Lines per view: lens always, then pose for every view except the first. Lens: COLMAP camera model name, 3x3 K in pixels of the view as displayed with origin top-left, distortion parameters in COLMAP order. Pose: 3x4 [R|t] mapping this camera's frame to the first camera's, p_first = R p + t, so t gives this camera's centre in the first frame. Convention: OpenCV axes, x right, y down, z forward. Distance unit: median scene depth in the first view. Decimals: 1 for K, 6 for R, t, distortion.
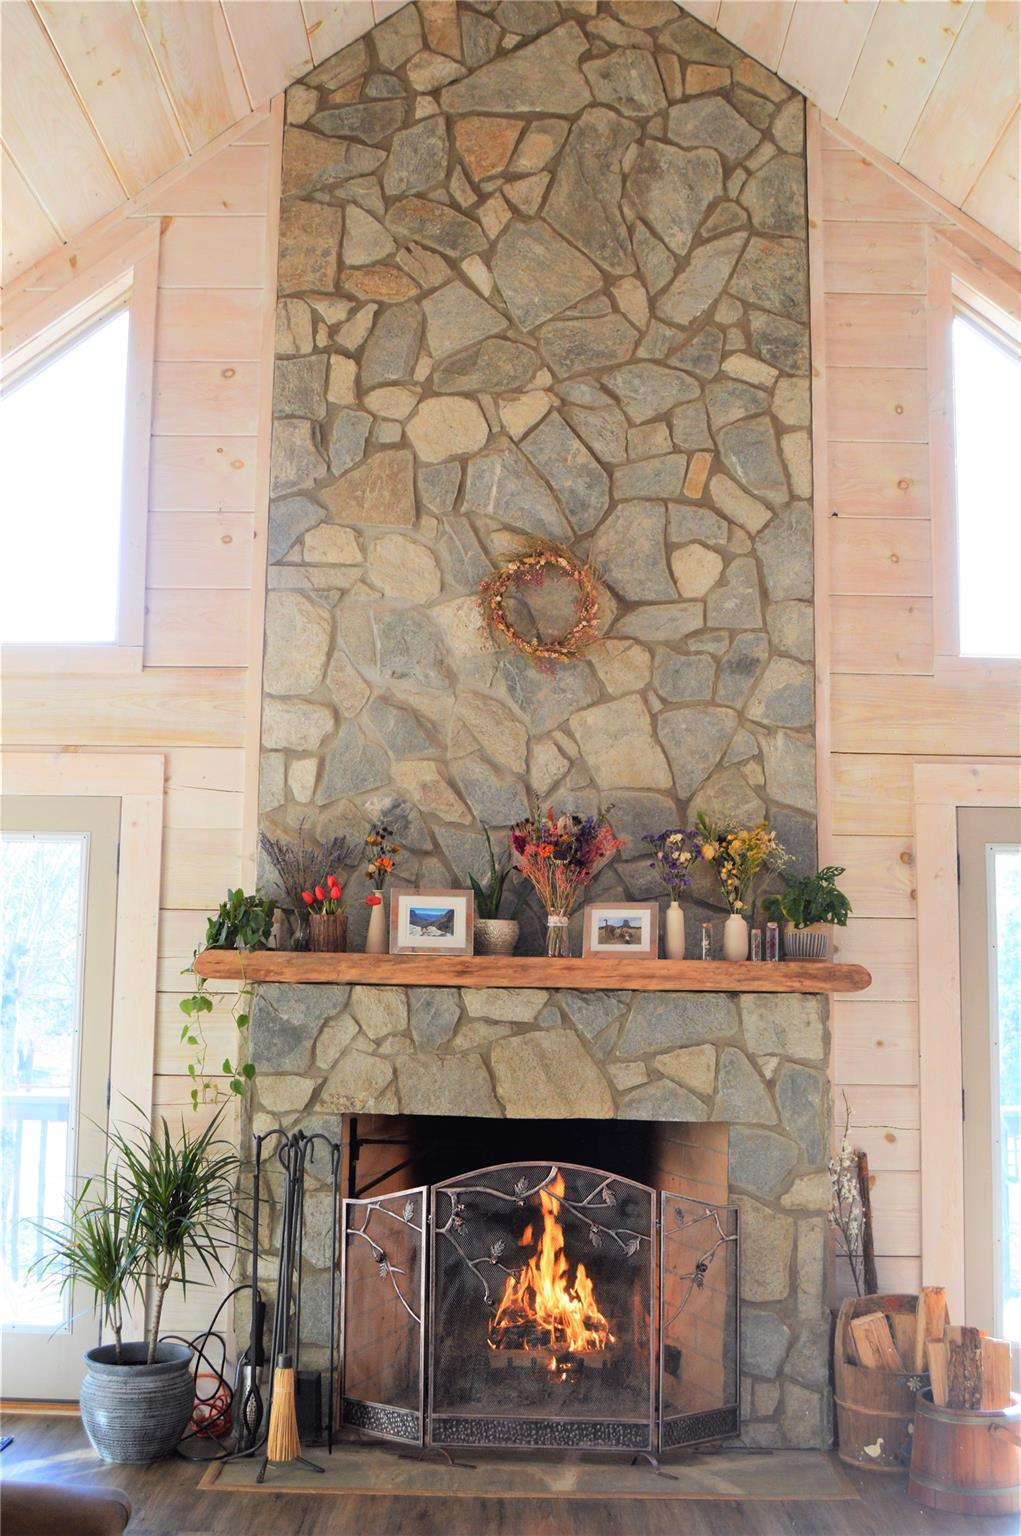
lens RADIAL K [[1626.7, 0, 510.5], [0, 1626.7, 768.0], [0, 0, 1]] dist [-0.053992, 0.015477]
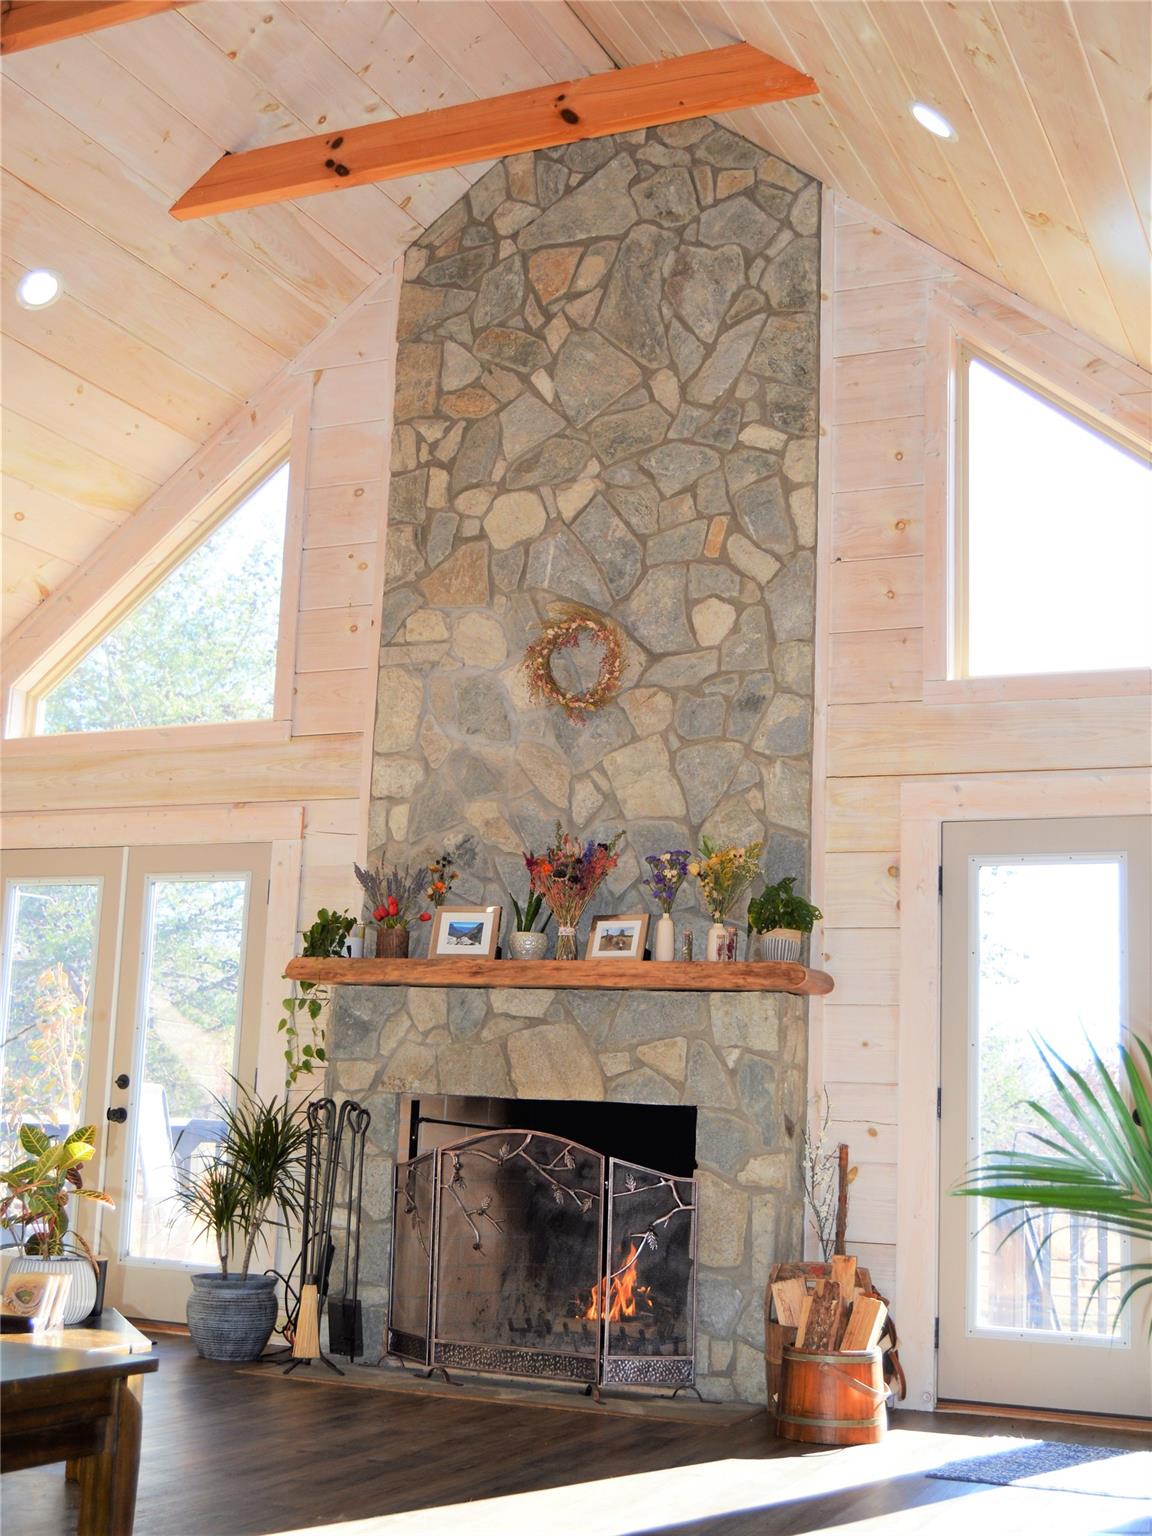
lens RADIAL K [[1901.4, 0, 576.0], [0, 1901.4, 768.0], [0, 0, 1]] dist [-0.037618, -0.032132]
pose [[0.912997, -0.052948, -0.404516, 0.551585], [0.026417, 0.997134, -0.070894, 0.069209], [0.407110, 0.054040, 0.911779, -0.226528]]
